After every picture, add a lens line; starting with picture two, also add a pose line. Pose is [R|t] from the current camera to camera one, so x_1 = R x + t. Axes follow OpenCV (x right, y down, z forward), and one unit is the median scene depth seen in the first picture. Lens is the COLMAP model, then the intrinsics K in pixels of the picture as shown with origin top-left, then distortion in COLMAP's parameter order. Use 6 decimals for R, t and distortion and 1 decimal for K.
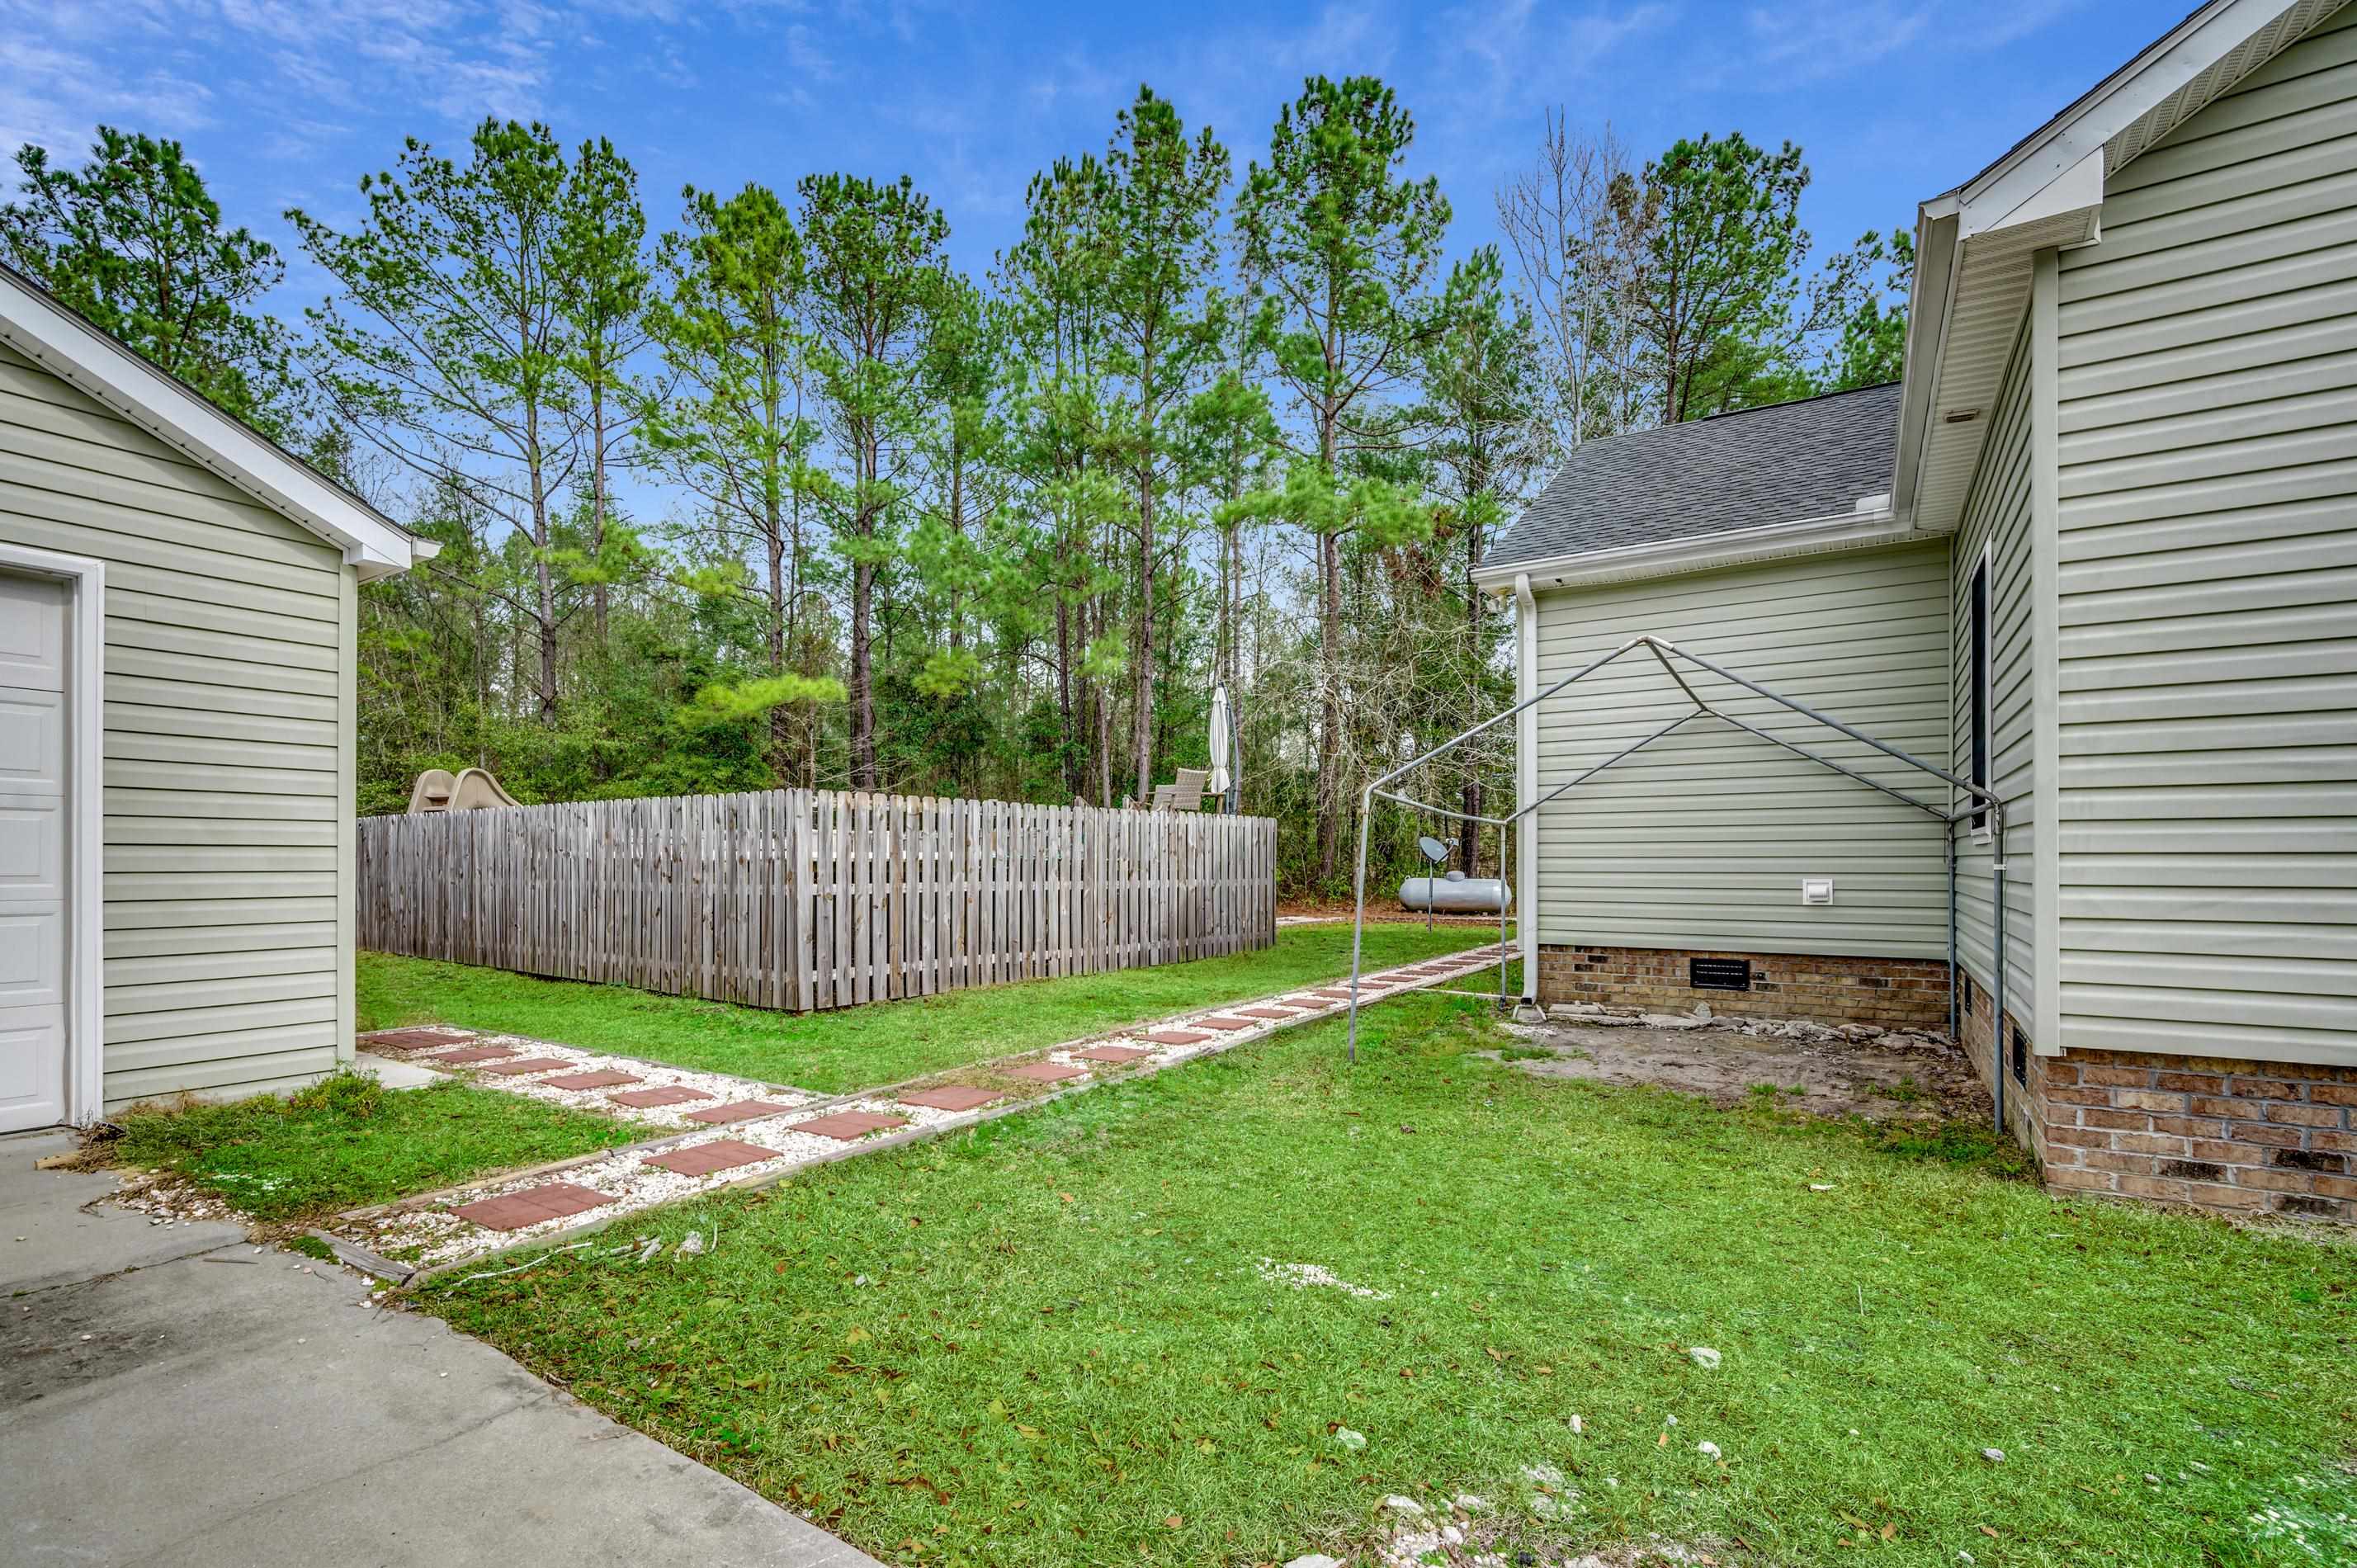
lens RADIAL K [[1046.6, 0, 1208.6], [0, 1046.6, 860.3], [0, 0, 1]] dist [-0.001044, -0.000403]
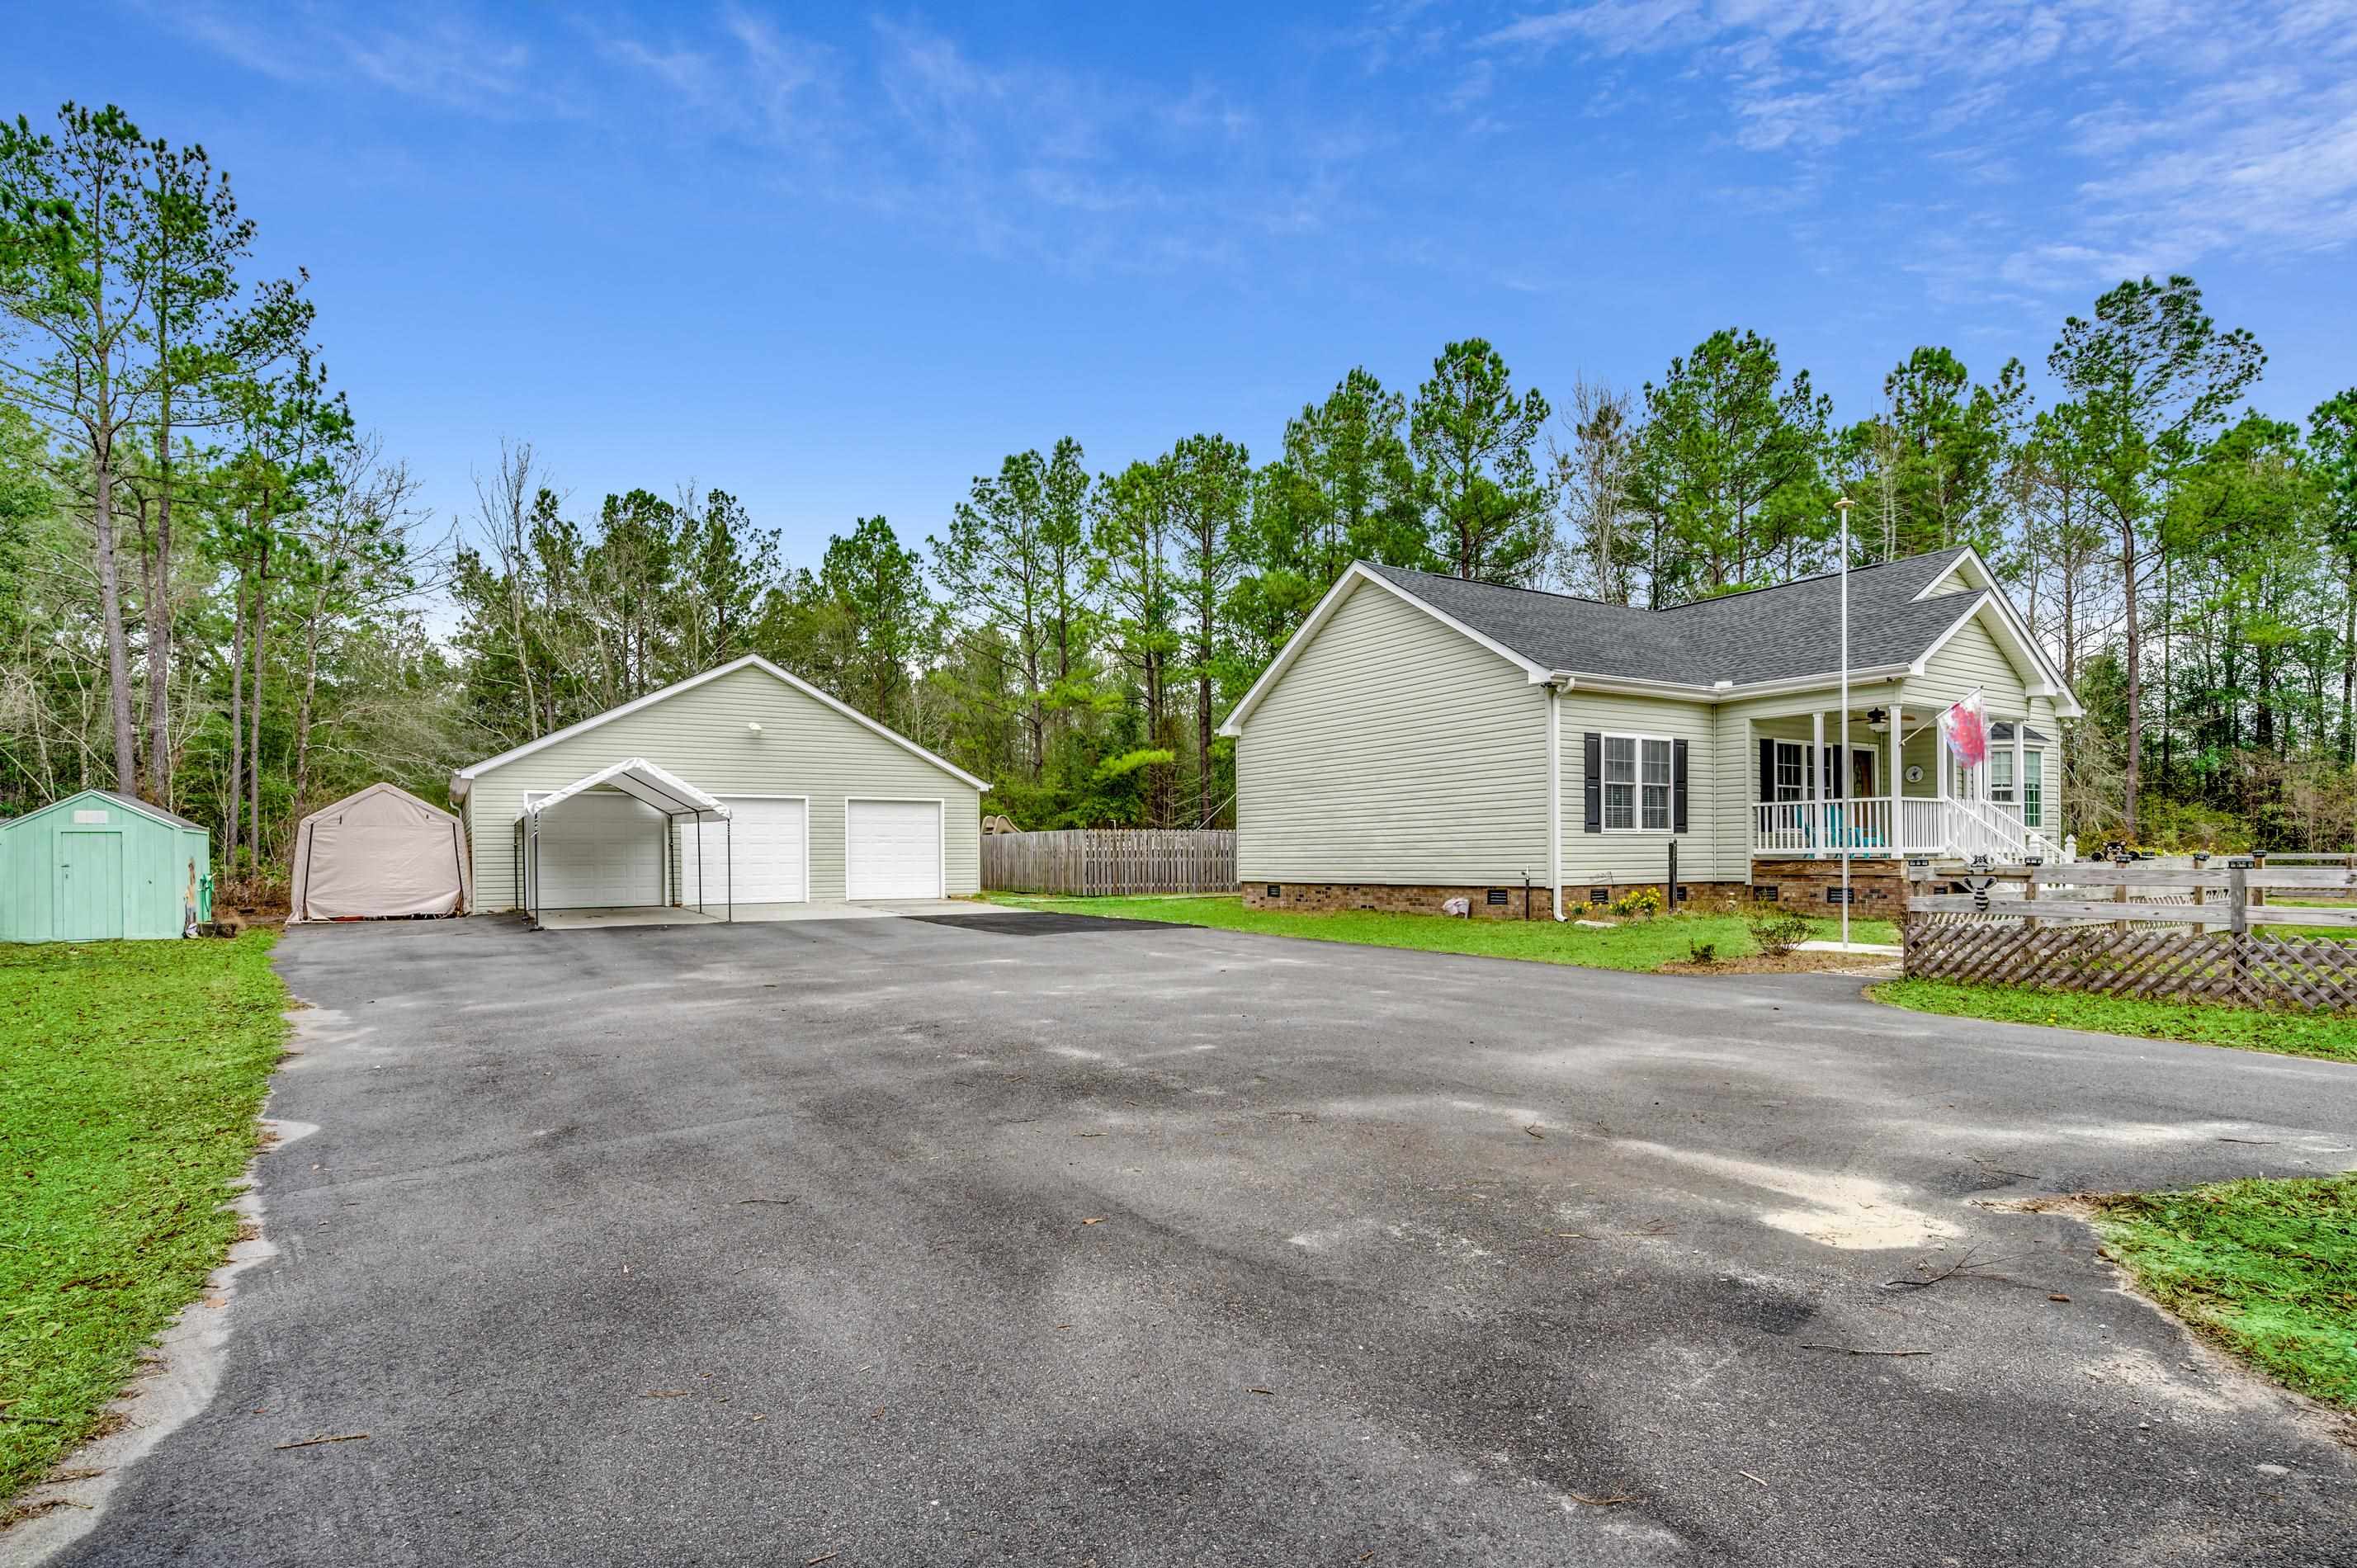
lens RADIAL K [[1162.8, 0, 1191.1], [0, 1162.8, 853.2], [0, 0, 1]] dist [-0.003398, 0.001980]
pose [[0.896816, -0.009873, -0.442293, 2.493429], [0.009770, 0.999949, -0.002511, 0.033854], [0.442296, -0.002069, 0.896867, -3.463968]]
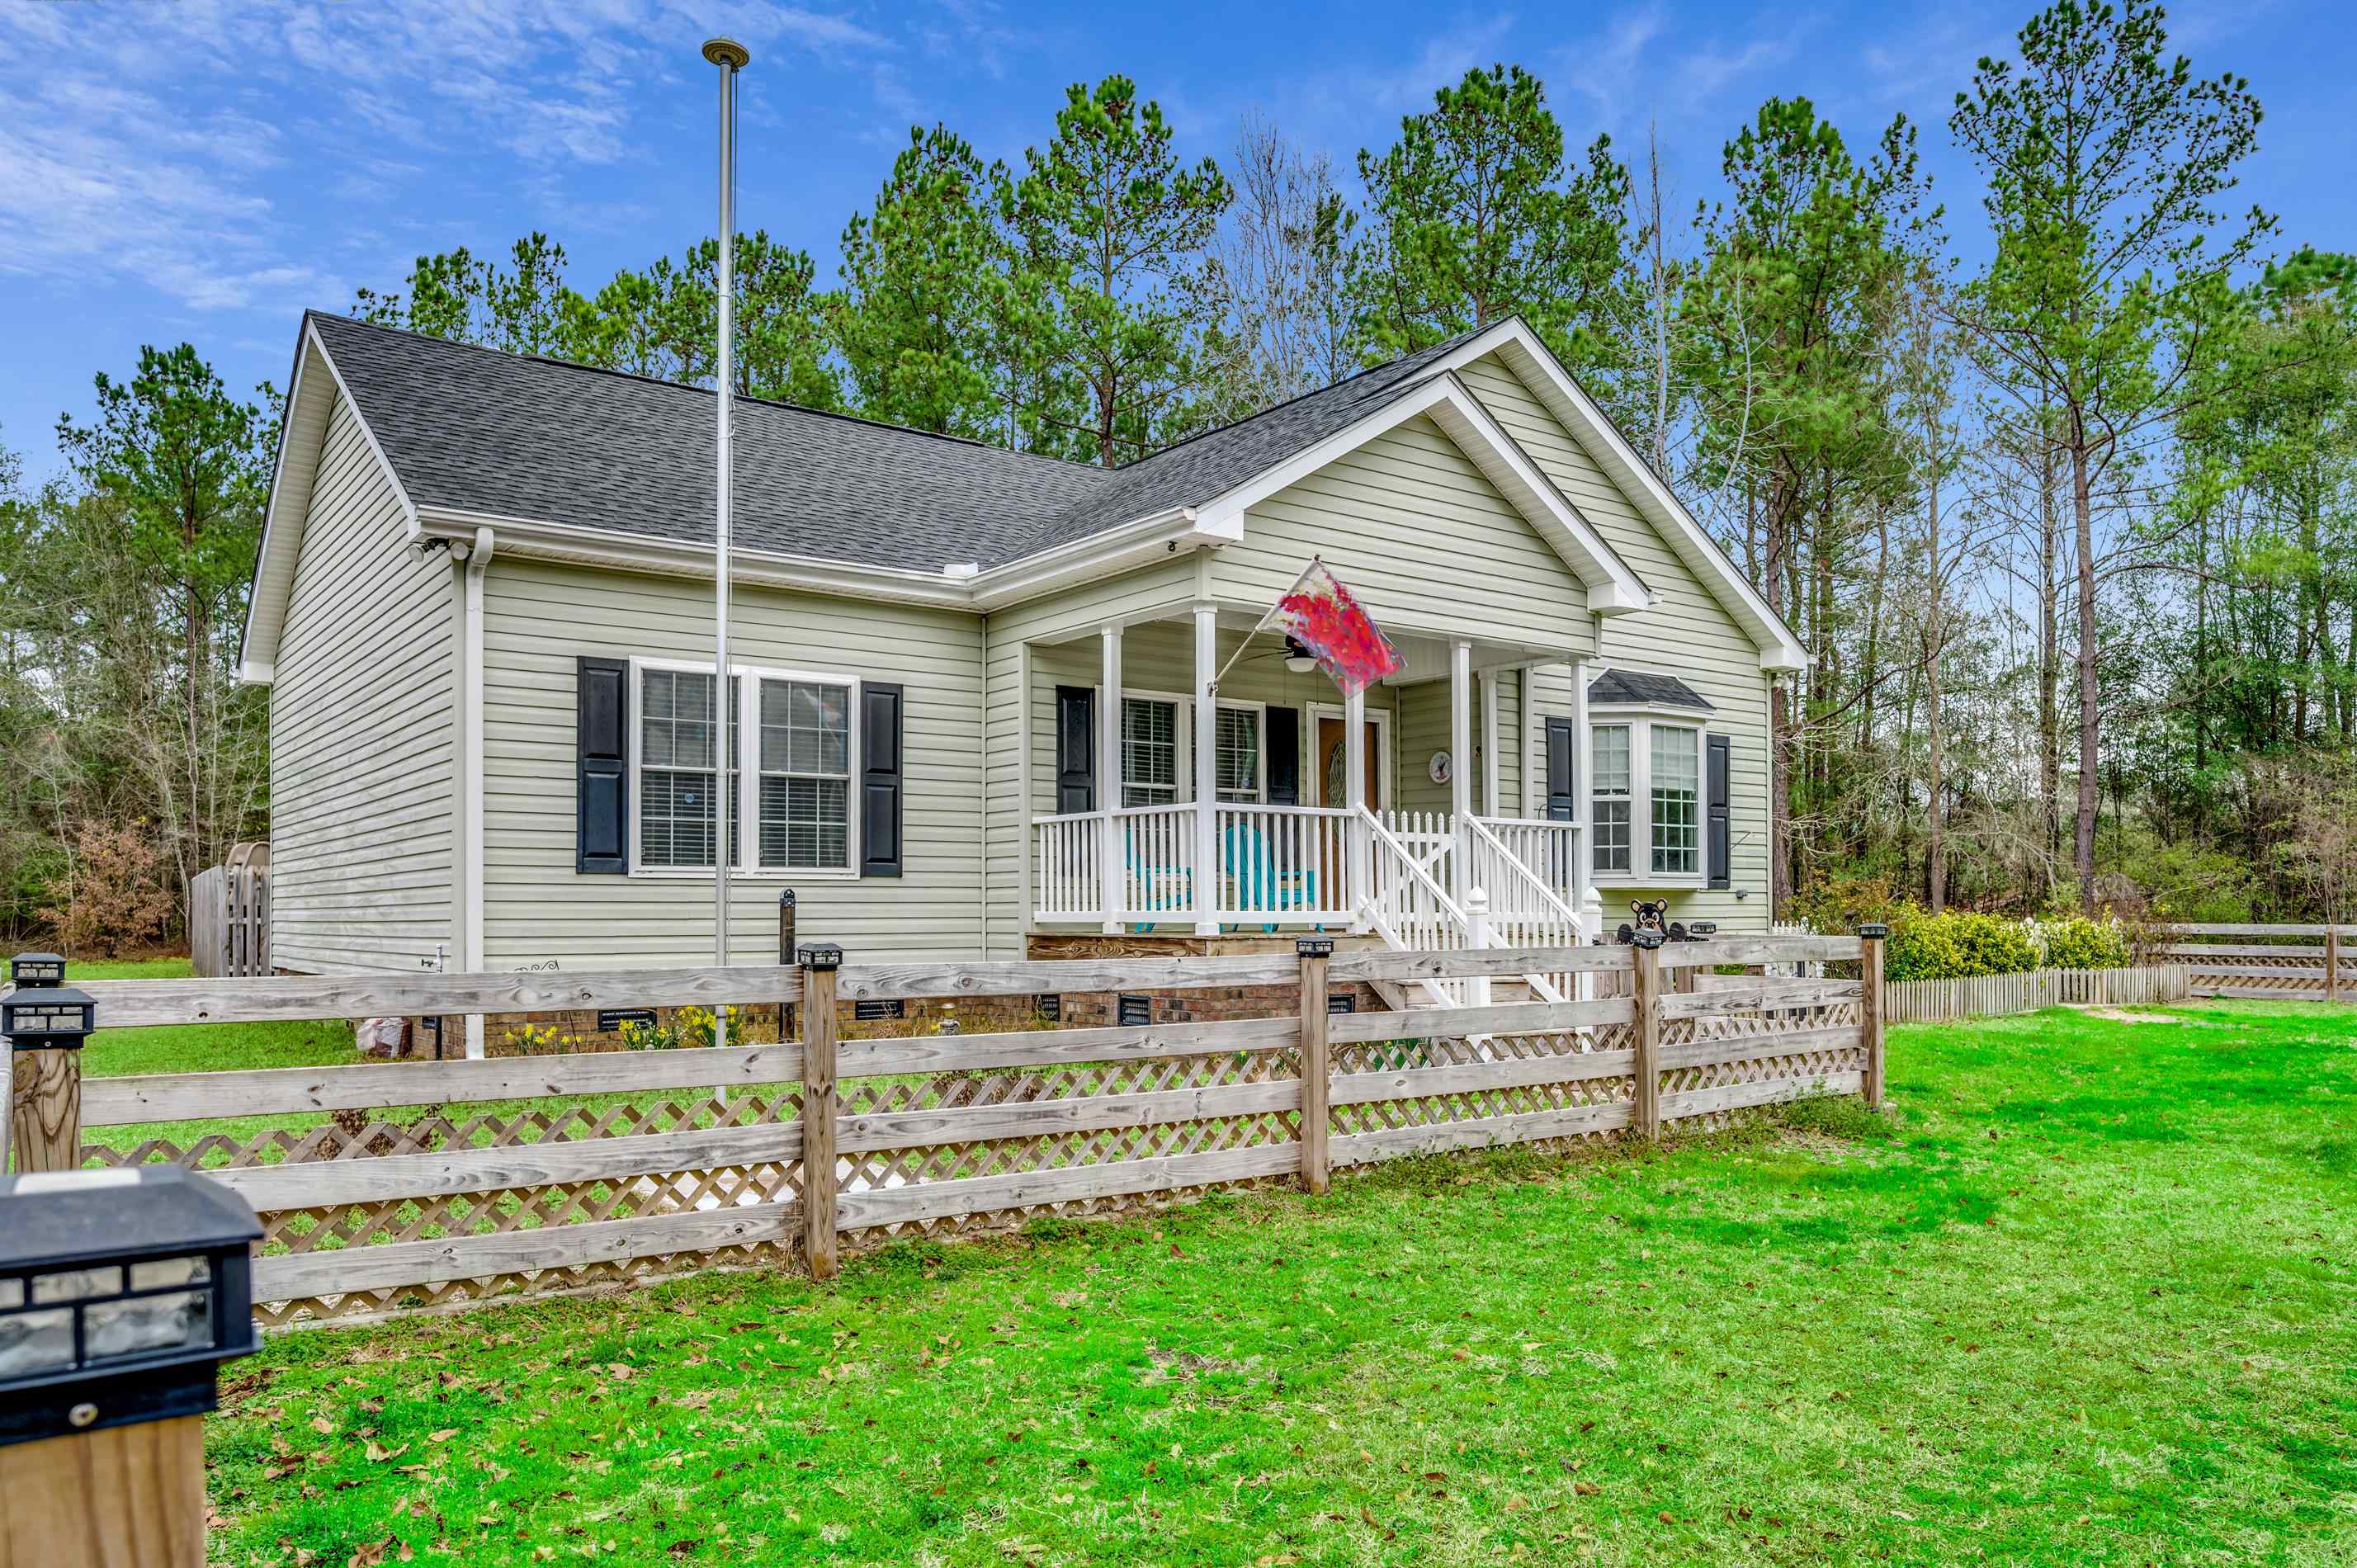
lens RADIAL K [[1652.2, 0, 1185.8], [0, 1652.2, 889.2], [0, 0, 1]] dist [-0.000882, -0.005129]
pose [[0.929951, -0.008051, -0.367595, 3.598044], [0.002902, 0.999890, -0.014559, 0.031869], [0.367672, 0.012472, 0.929872, -1.671203]]
